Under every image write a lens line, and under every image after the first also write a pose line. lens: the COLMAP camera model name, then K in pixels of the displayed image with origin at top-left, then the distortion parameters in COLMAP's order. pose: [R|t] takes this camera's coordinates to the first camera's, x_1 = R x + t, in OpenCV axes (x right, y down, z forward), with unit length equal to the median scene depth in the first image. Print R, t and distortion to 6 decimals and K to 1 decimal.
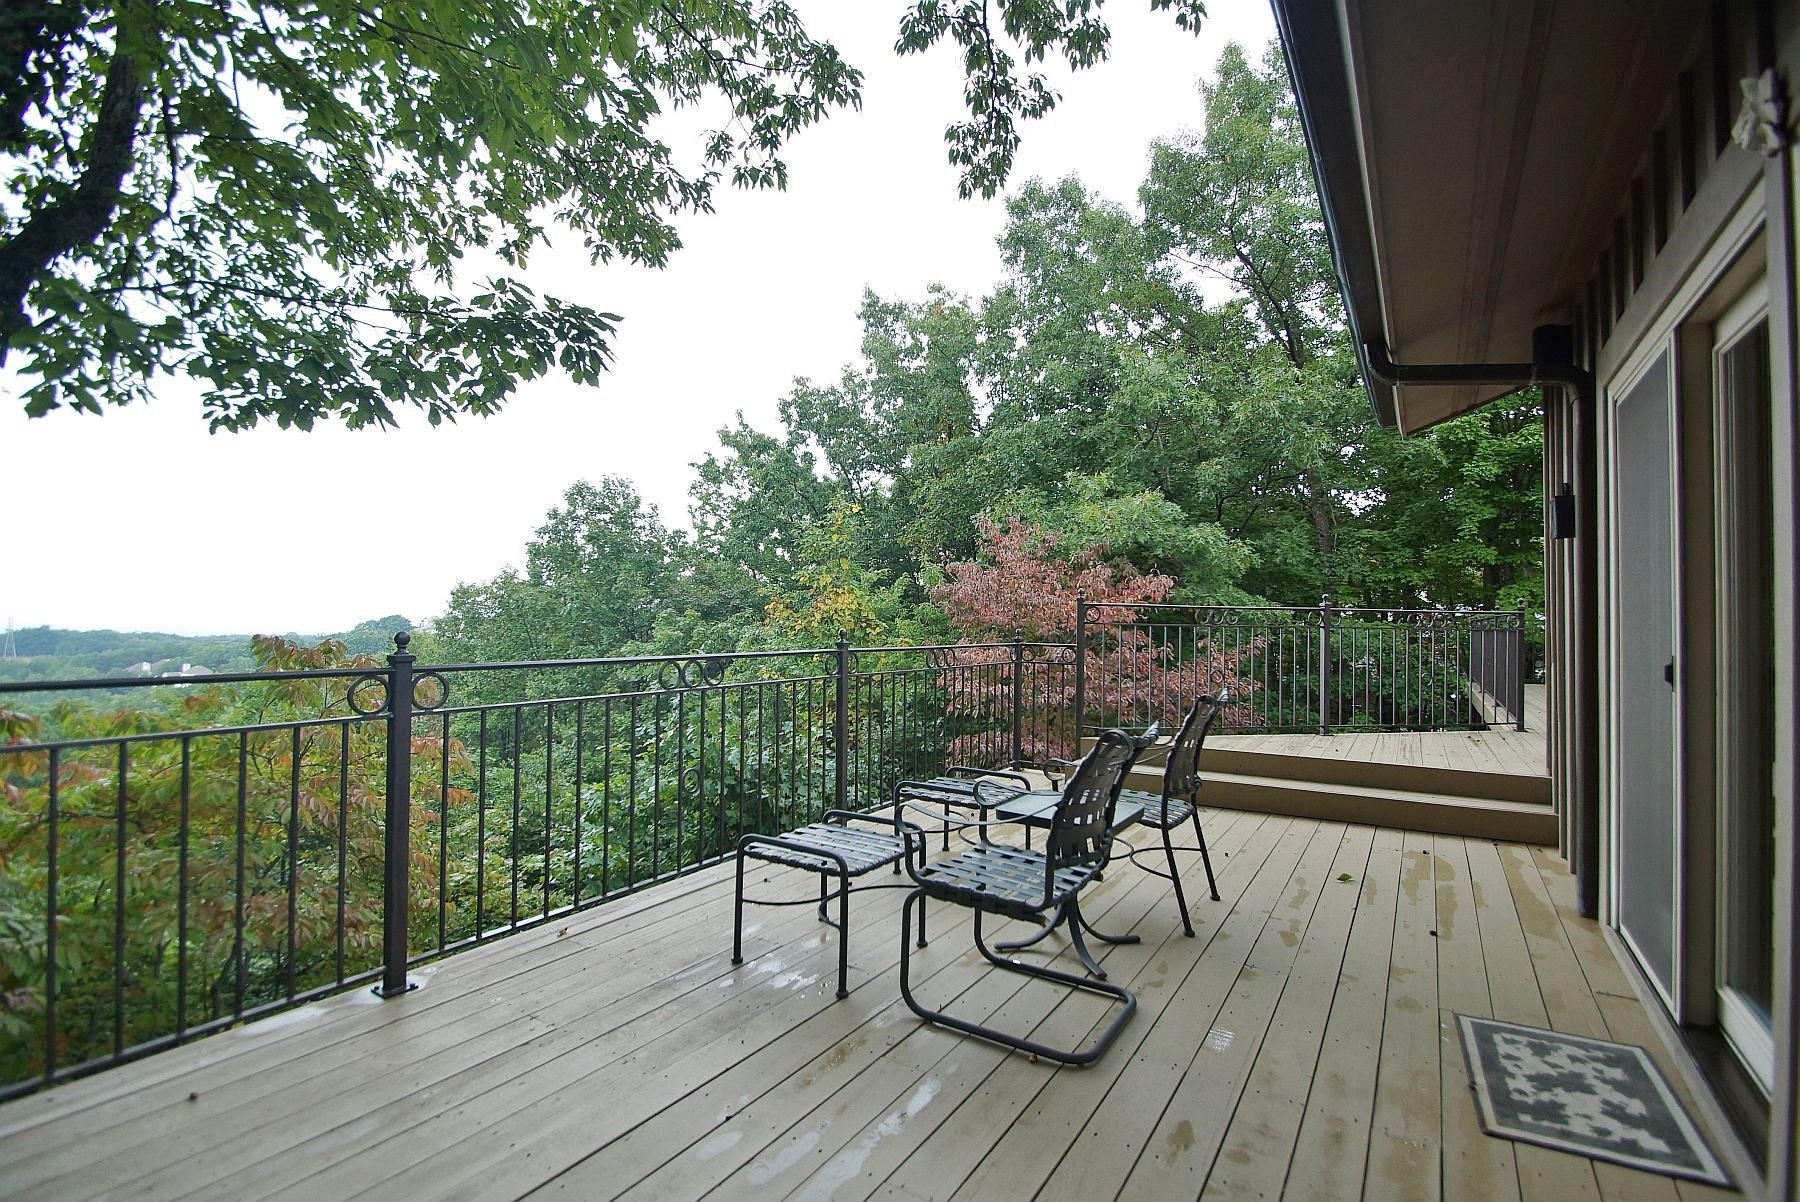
lens RADIAL K [[787.4, 0, 895.5], [0, 787.4, 612.0], [0, 0, 1]] dist [0.009343, -0.014565]
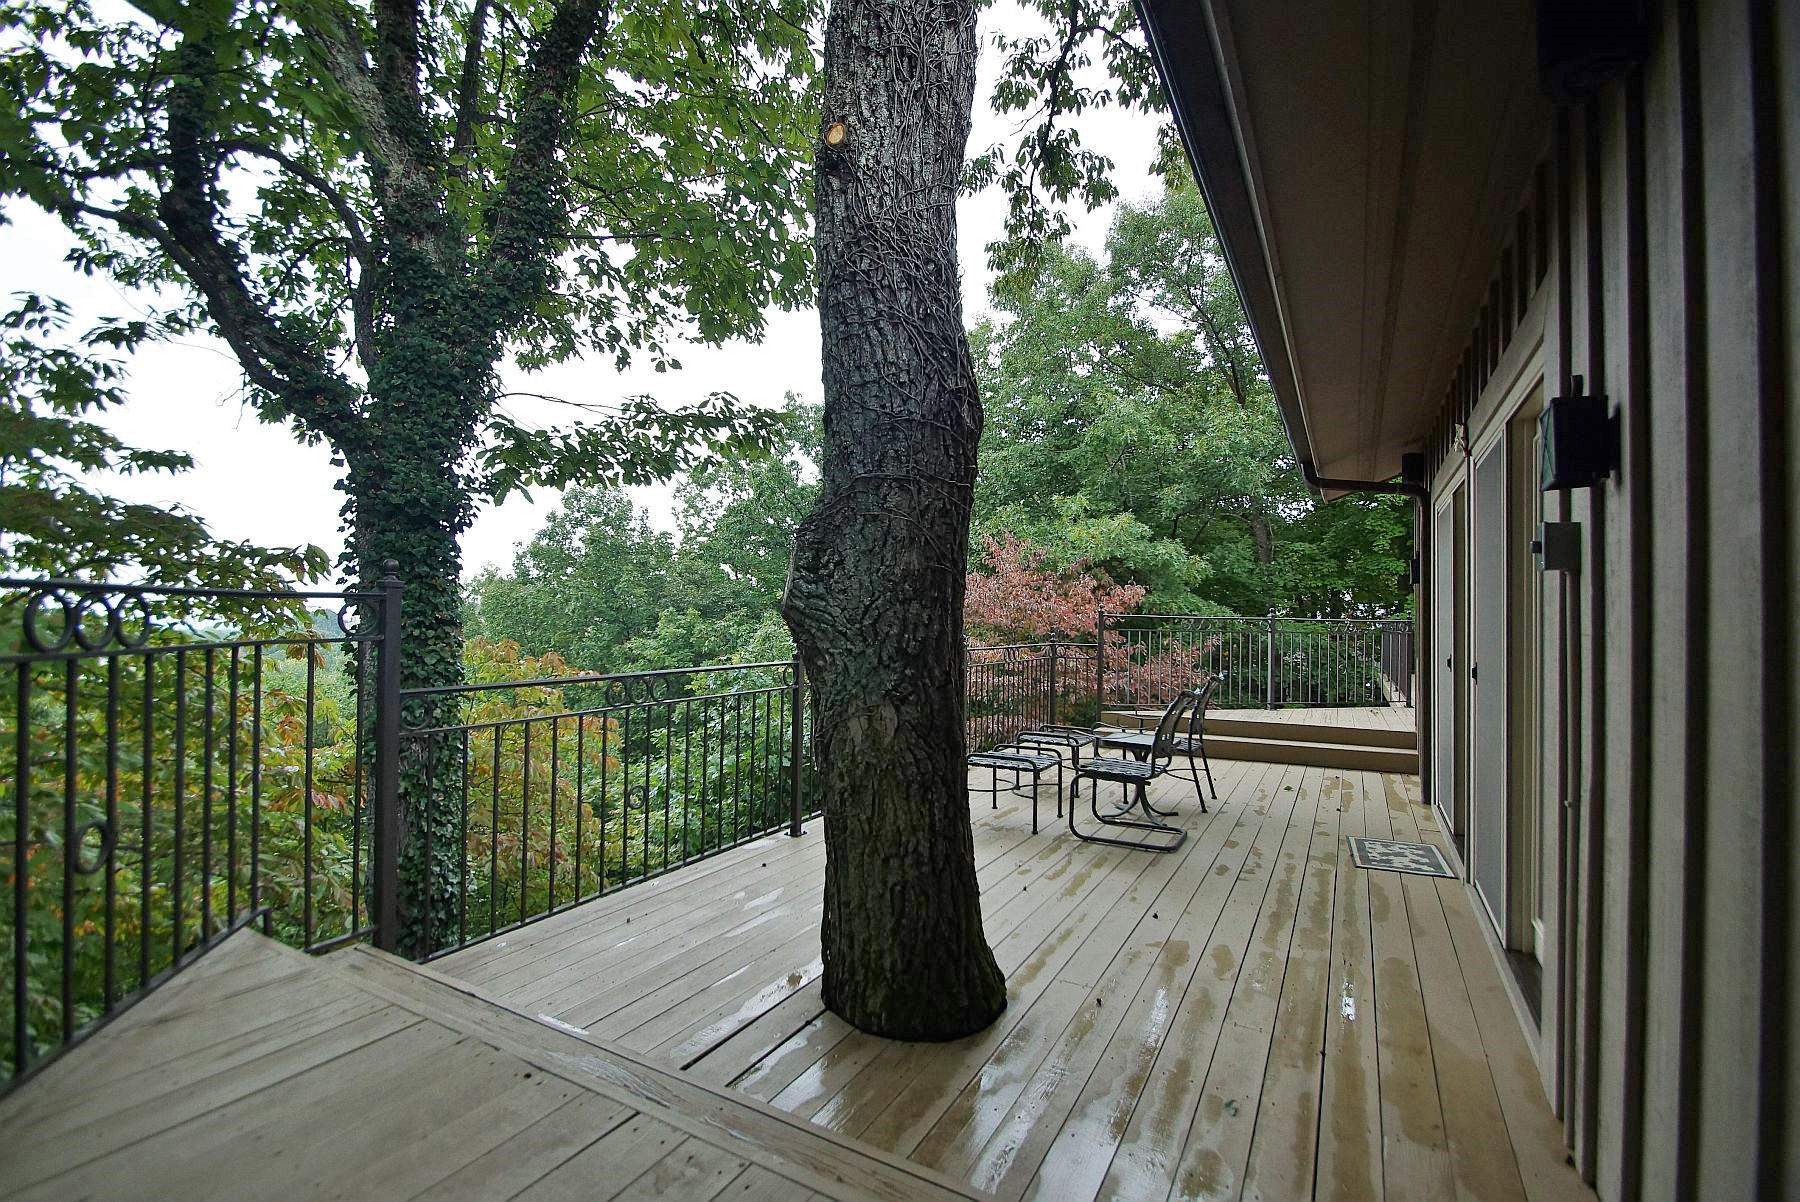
lens RADIAL K [[787.4, 0, 886.6], [0, 787.4, 607.1], [0, 0, 1]] dist [0.009343, -0.014565]
pose [[0.998303, 0.002944, 0.058159, -0.111343], [-0.002960, 0.999996, 0.000180, -0.011622], [-0.058158, -0.000352, 0.998307, -0.181465]]
